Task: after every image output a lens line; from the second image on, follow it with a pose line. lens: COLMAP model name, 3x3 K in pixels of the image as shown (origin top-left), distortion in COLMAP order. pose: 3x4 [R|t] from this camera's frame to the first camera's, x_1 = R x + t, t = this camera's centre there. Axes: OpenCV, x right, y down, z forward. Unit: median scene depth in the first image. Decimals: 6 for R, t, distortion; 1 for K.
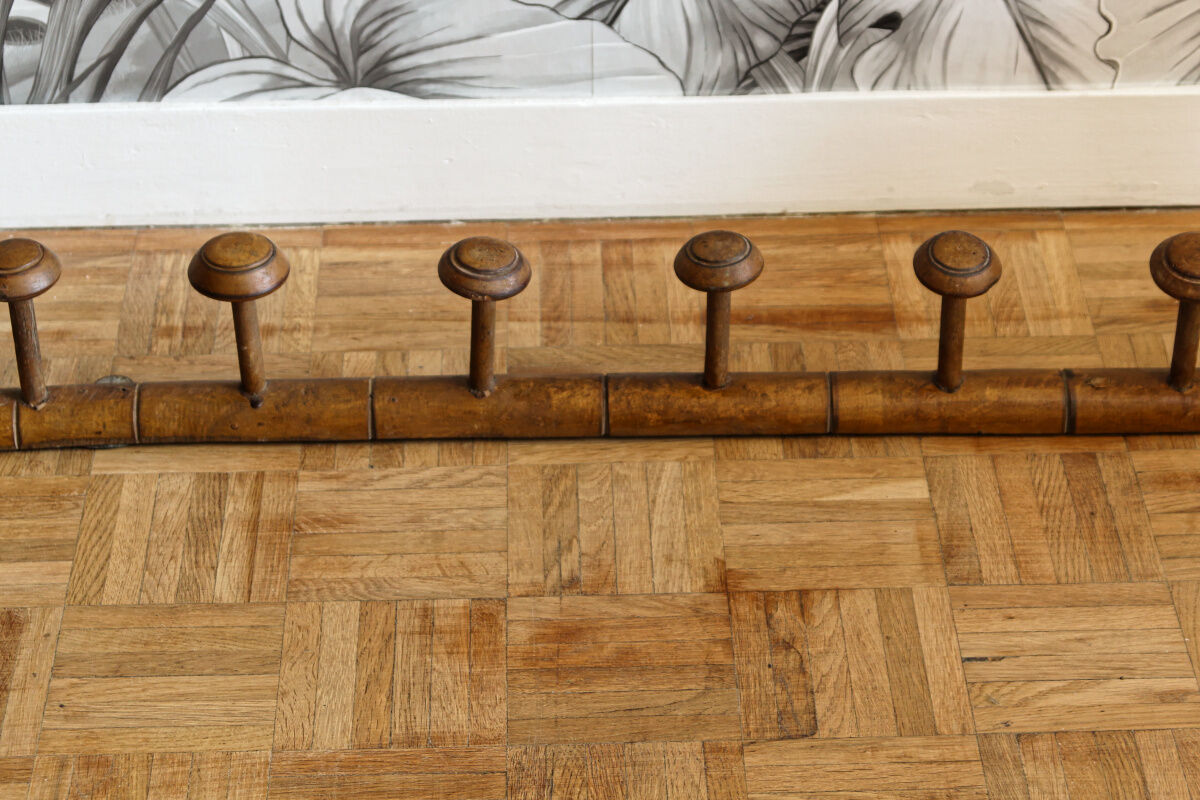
lens RADIAL K [[2892.6, 0, 600.0], [0, 2892.6, 400.0], [0, 0, 1]] dist [0.054277, -0.035565]
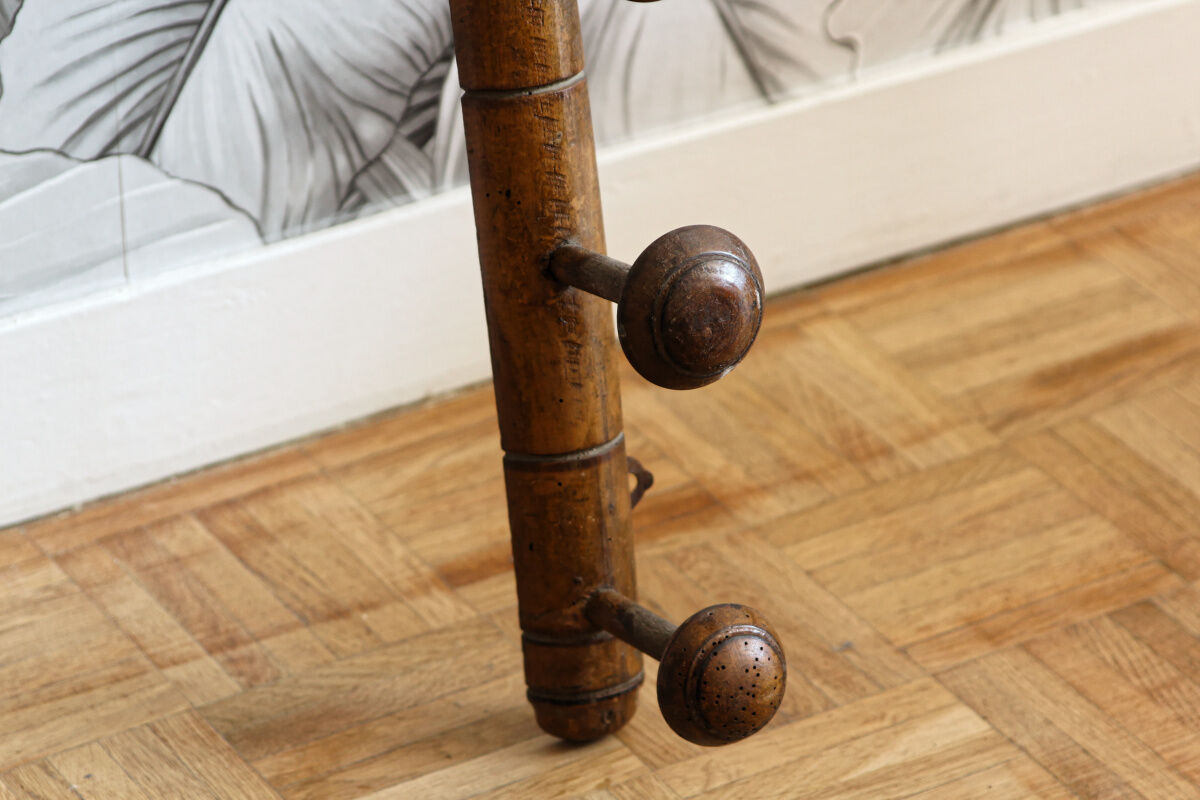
lens RADIAL K [[5019.0, 0, 600.0], [0, 5019.0, 400.0], [0, 0, 1]] dist [0.099997, -0.975799]
pose [[0.866979, -0.245014, 0.433954, -0.378963], [0.281464, 0.959349, -0.020667, -0.032899], [-0.411250, 0.140060, 0.900698, 0.028838]]
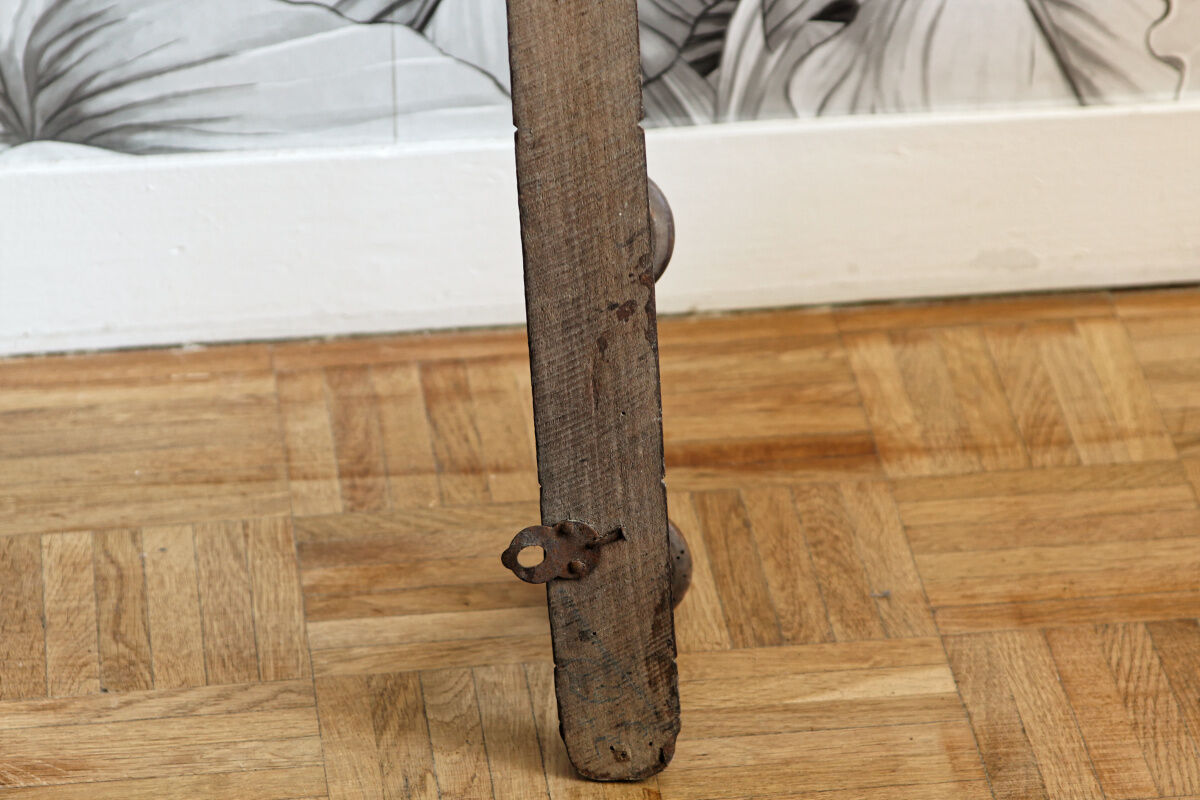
lens RADIAL K [[5019.0, 0, 600.0], [0, 5019.0, 400.0], [0, 0, 1]] dist [0.099997, -0.975799]
pose [[0.995786, -0.043359, 0.080810, -0.051640], [0.051569, 0.993400, -0.102453, 0.072940], [-0.075834, 0.106189, 0.991450, -0.126288]]
